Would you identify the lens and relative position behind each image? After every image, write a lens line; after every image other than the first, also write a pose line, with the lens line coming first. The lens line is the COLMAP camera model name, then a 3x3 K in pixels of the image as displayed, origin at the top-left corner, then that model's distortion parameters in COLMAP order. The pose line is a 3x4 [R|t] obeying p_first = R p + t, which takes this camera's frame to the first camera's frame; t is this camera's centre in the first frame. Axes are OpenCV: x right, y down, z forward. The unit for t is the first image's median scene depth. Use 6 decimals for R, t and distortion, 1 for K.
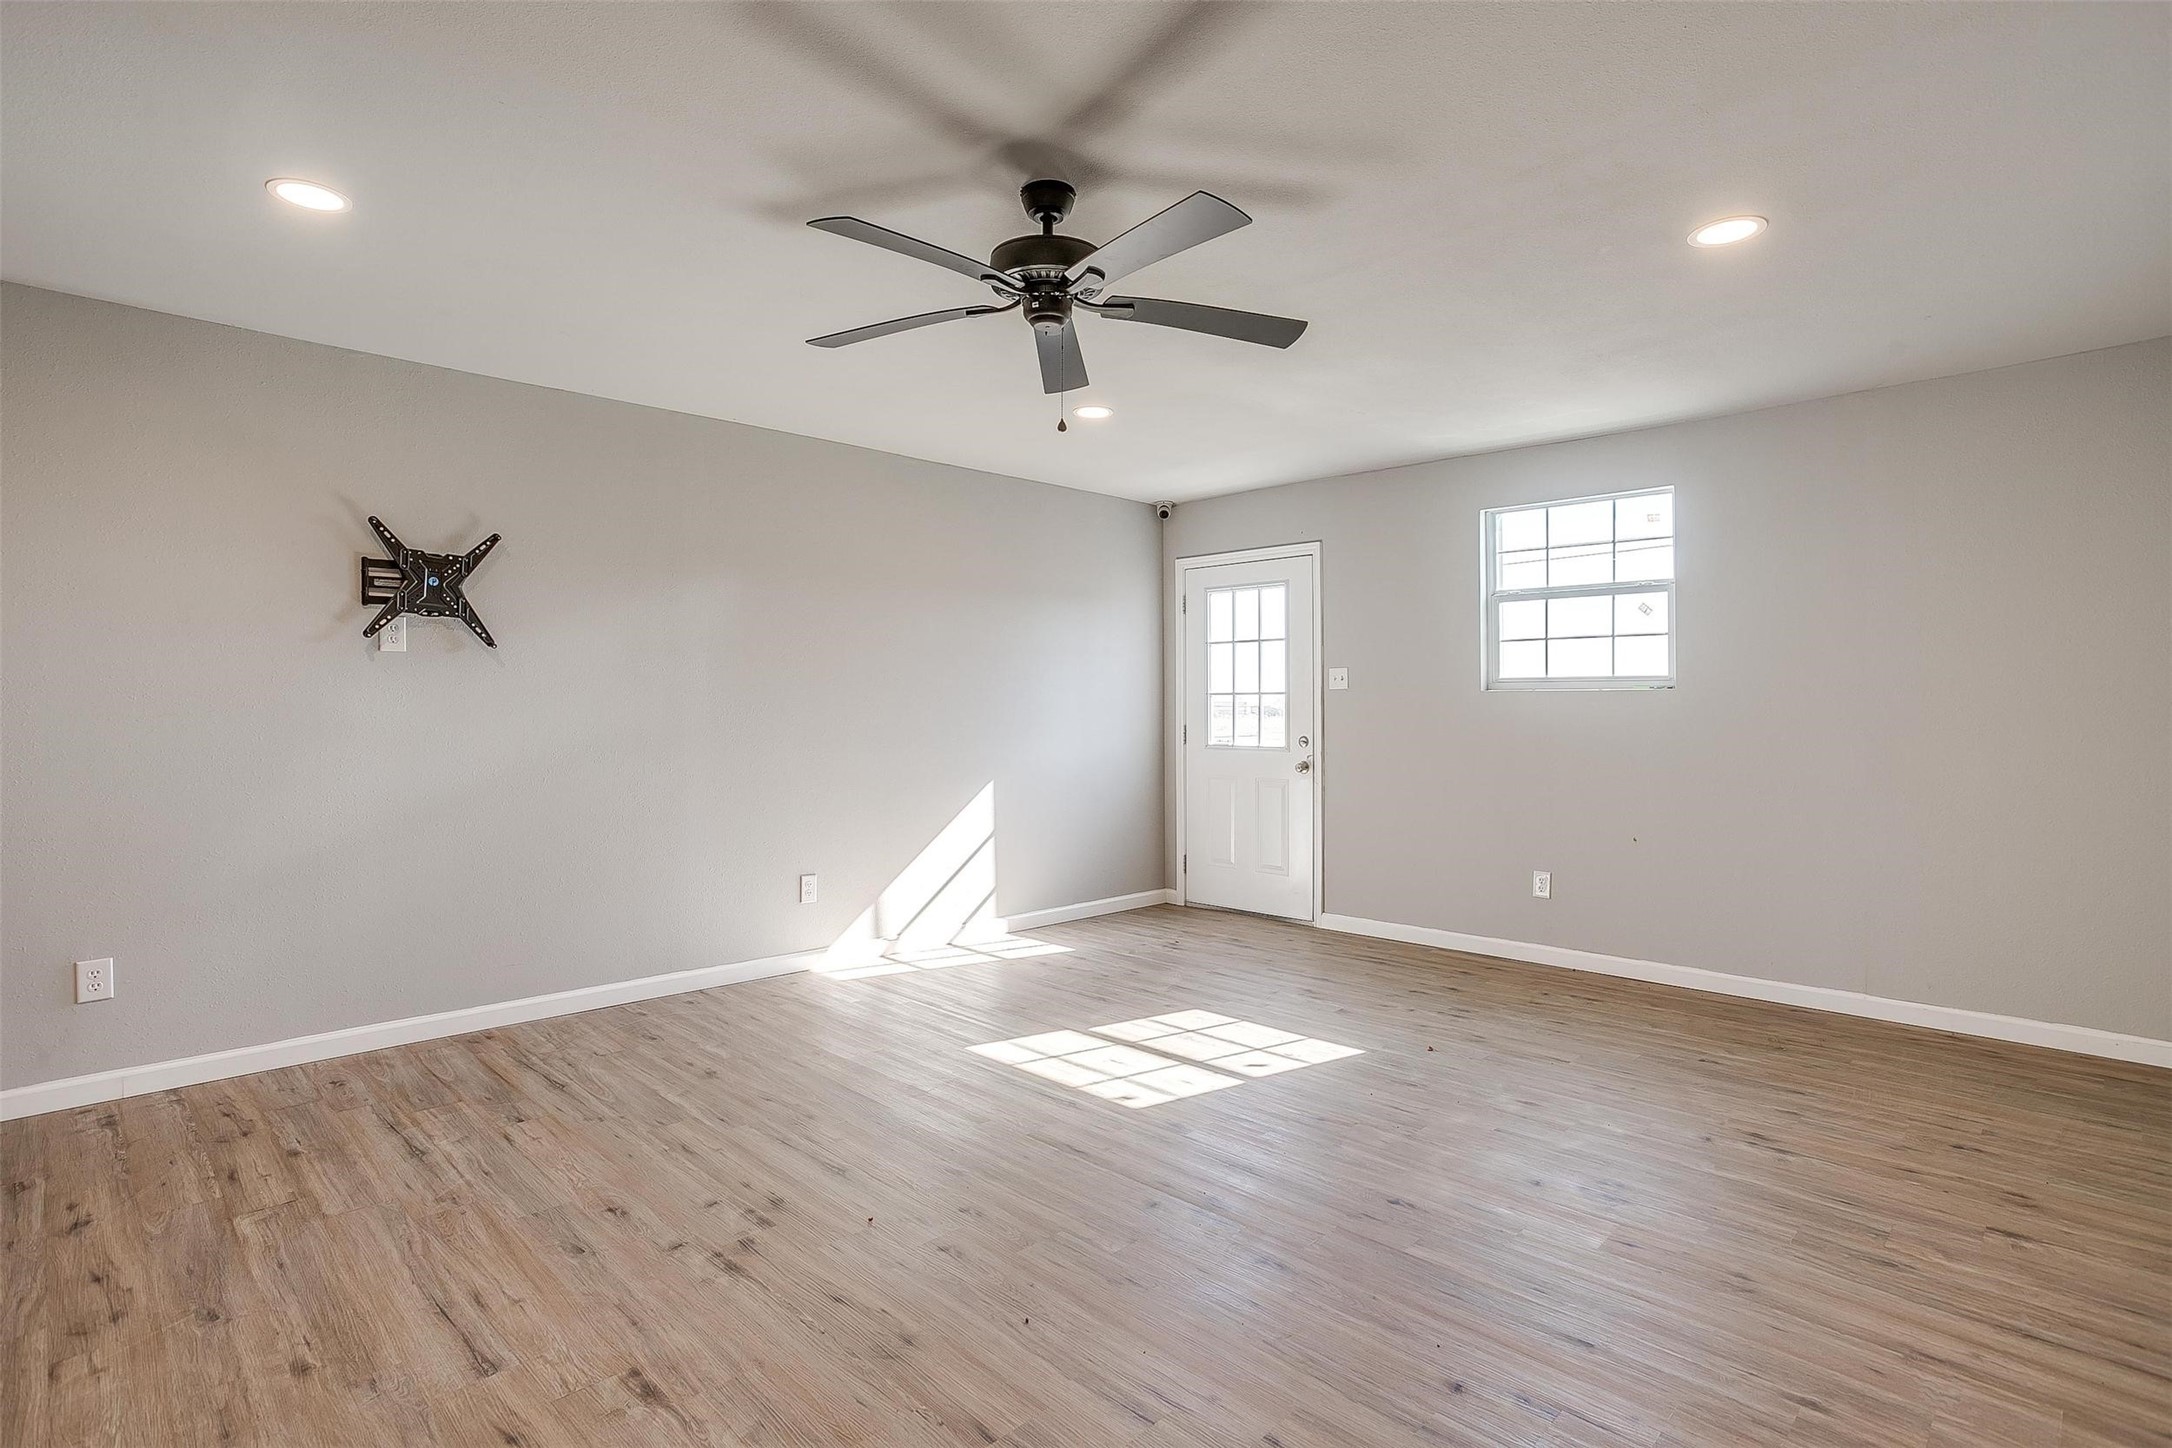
lens RADIAL K [[1066.8, 0, 1089.4], [0, 1066.8, 709.3], [0, 0, 1]] dist [-0.054041, 0.028085]
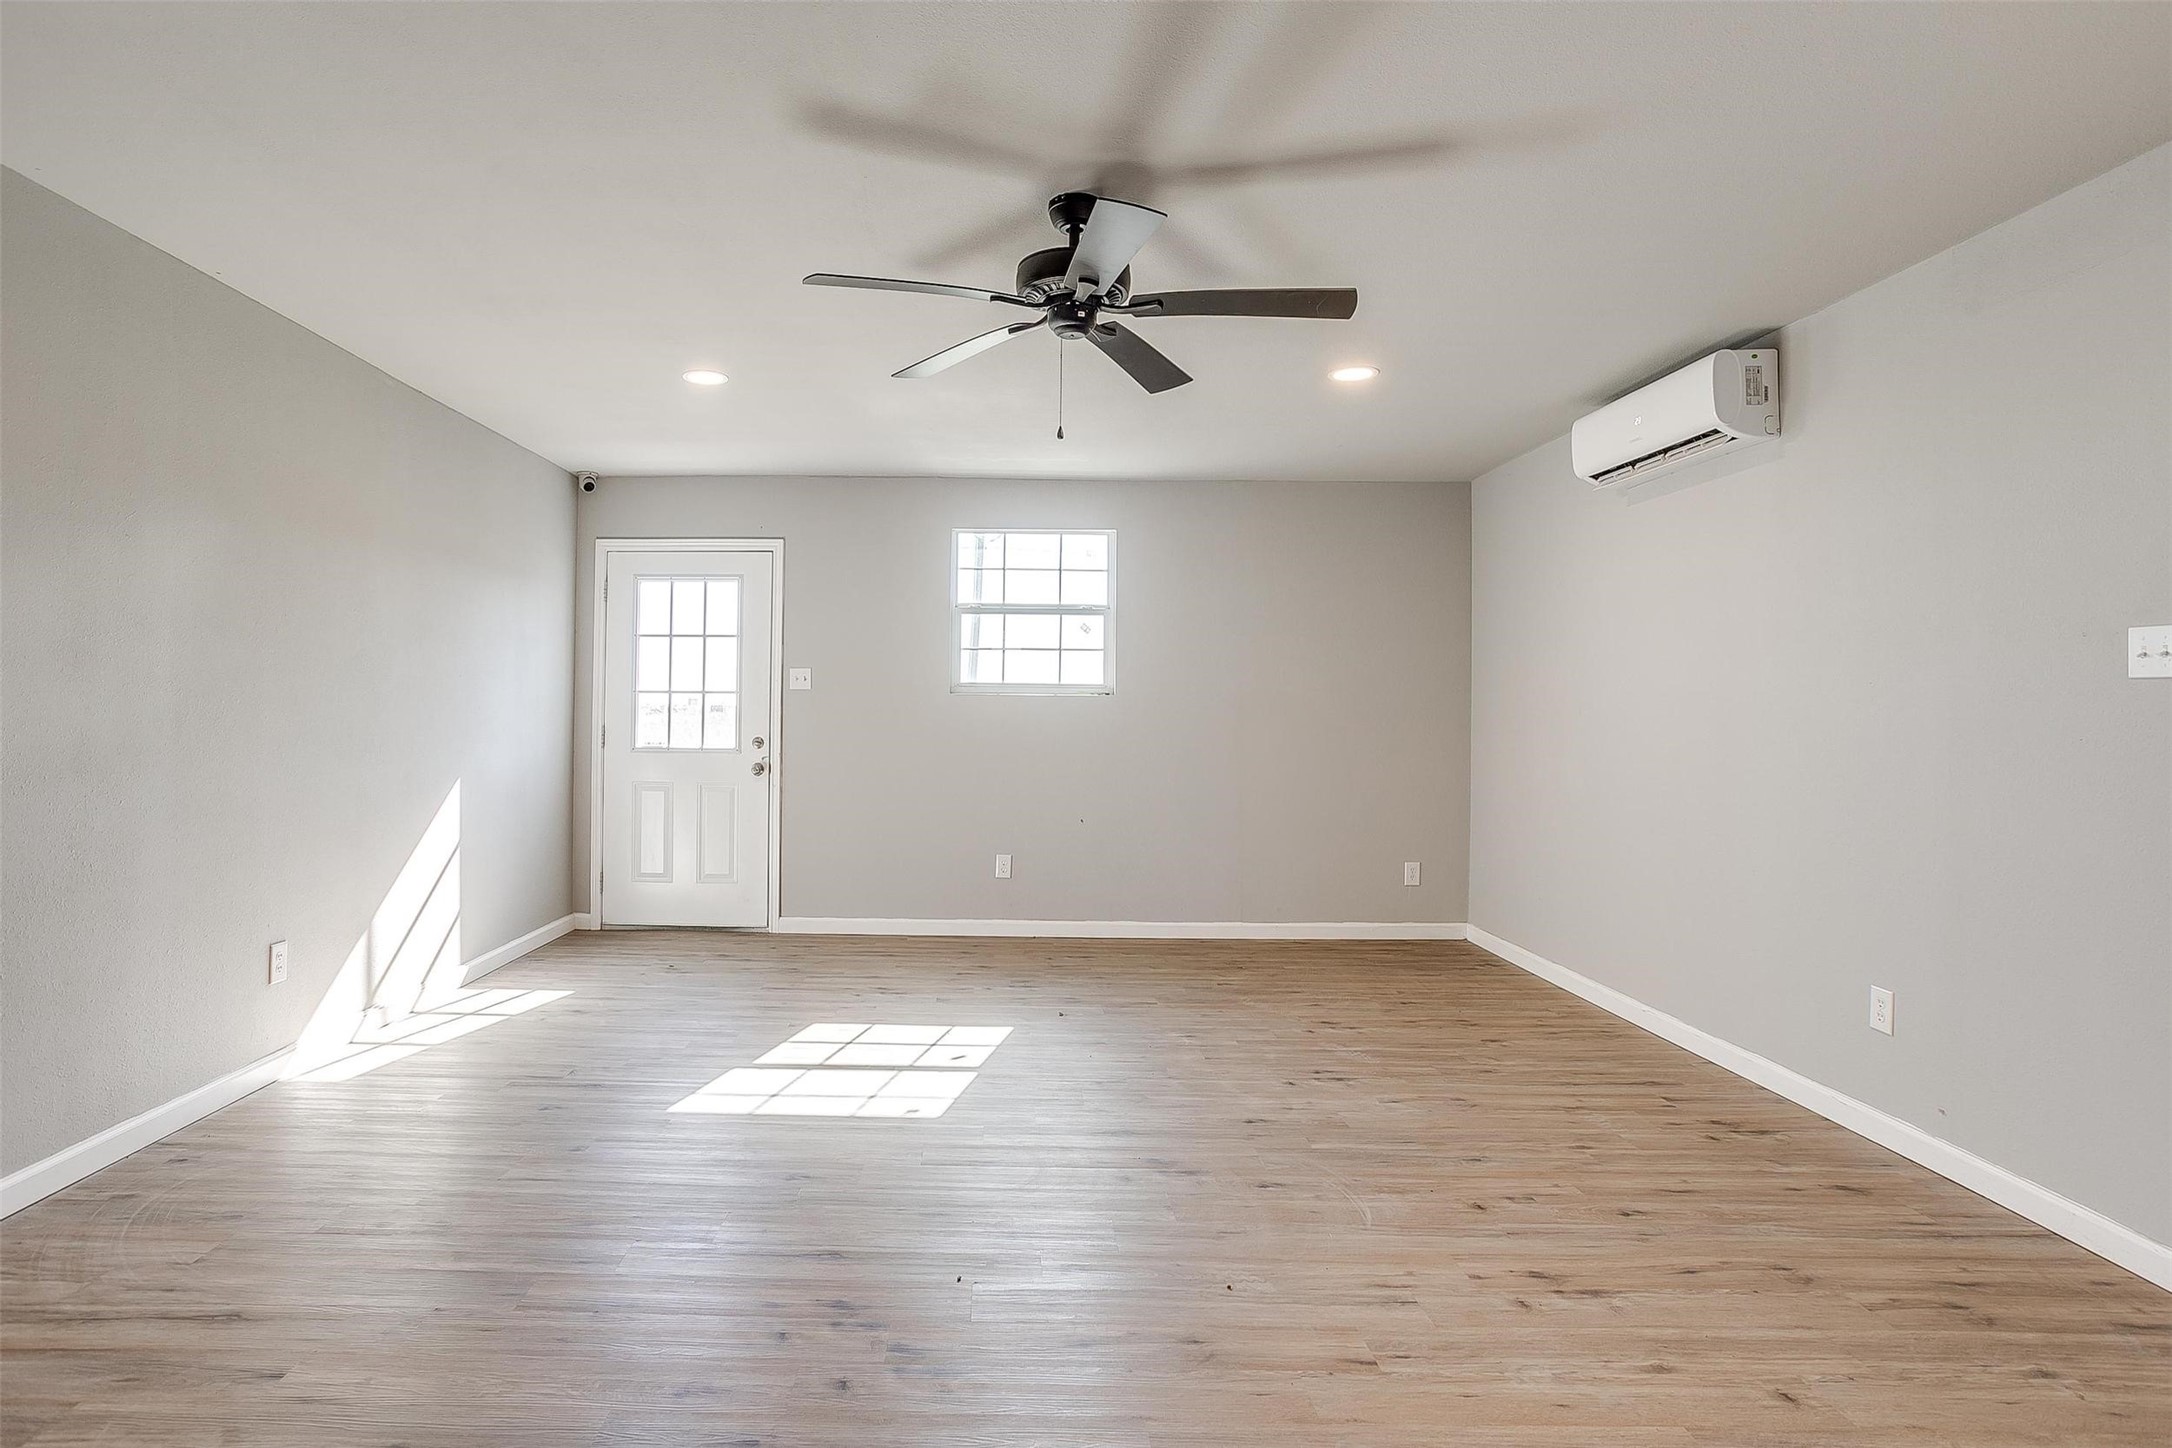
lens RADIAL K [[1066.8, 0, 1088.8], [0, 1066.8, 694.7], [0, 0, 1]] dist [-0.054041, 0.028085]
pose [[0.717594, 0.015882, 0.696280, -0.297093], [-0.007682, 0.999860, -0.014890, -0.001312], [-0.696419, 0.005336, 0.717616, 0.108033]]
